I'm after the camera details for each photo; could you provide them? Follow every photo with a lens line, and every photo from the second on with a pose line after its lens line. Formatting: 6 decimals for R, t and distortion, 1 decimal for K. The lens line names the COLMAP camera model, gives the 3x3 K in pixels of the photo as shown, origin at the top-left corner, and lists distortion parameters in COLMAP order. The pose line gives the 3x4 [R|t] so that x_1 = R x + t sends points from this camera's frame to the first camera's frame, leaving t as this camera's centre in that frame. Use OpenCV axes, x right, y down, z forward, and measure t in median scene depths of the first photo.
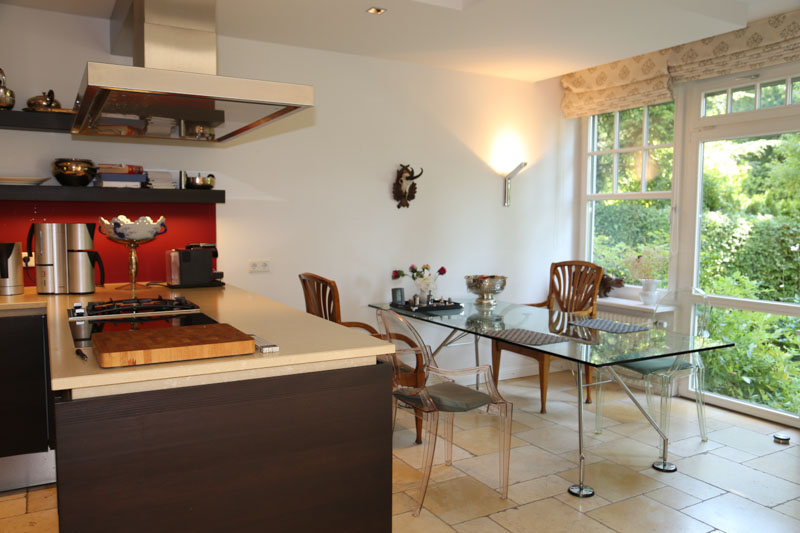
lens RADIAL K [[649.1, 0, 400.0], [0, 649.1, 266.5], [0, 0, 1]] dist [-0.060361, 0.063937]
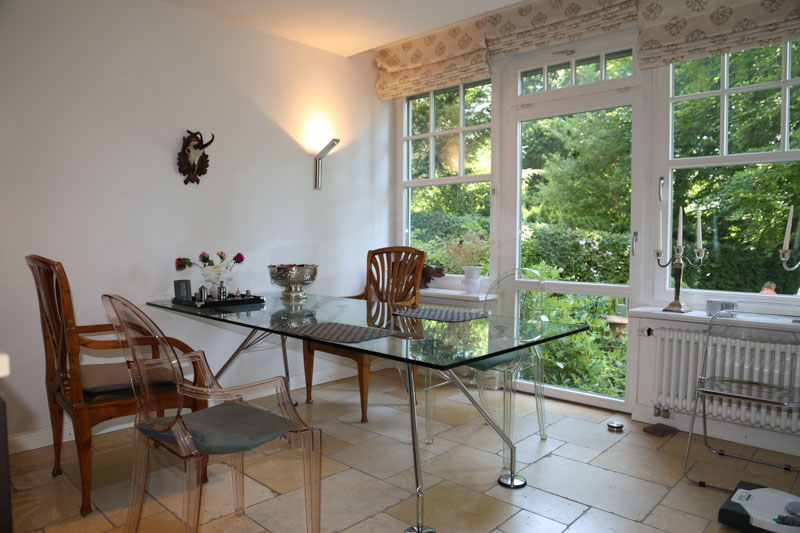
lens RADIAL K [[538.2, 0, 400.0], [0, 538.2, 266.5], [0, 0, 1]] dist [-0.120060, 0.072753]
pose [[0.956719, -0.017119, 0.290511, 0.062164], [0.024864, 0.999427, -0.022988, 0.036707], [-0.289951, 0.029216, 0.956596, 0.289776]]
